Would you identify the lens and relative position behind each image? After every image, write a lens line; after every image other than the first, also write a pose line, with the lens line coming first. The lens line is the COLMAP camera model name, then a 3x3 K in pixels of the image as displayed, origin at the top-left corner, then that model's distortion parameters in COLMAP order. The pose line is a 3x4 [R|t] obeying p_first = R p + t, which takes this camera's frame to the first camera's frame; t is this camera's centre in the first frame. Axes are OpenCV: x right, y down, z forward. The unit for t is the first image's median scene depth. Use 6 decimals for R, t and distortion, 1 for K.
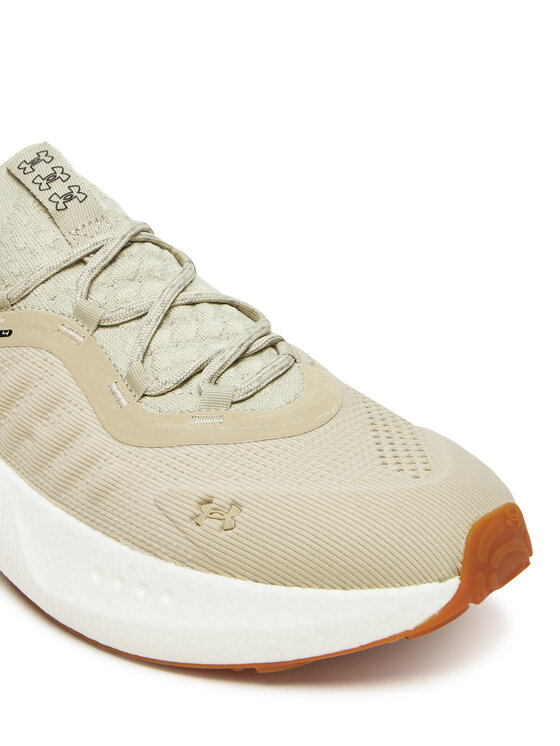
lens RADIAL K [[1502.7, 0, 280.0], [0, 1502.7, 373.0], [0, 0, 1]] dist [0.334327, -8.167627]
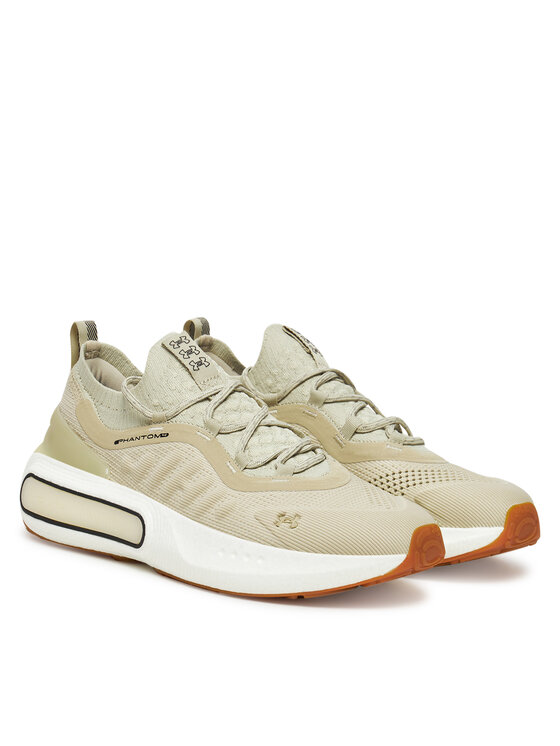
lens RADIAL K [[1779.1, 0, 280.0], [0, 1779.1, 373.0], [0, 0, 1]] dist [0.018029, 0.010152]
pose [[0.997460, 0.067653, 0.022298, -0.101391], [-0.063732, 0.987392, -0.144894, 0.208965], [-0.031819, 0.143105, 0.989196, -1.168073]]
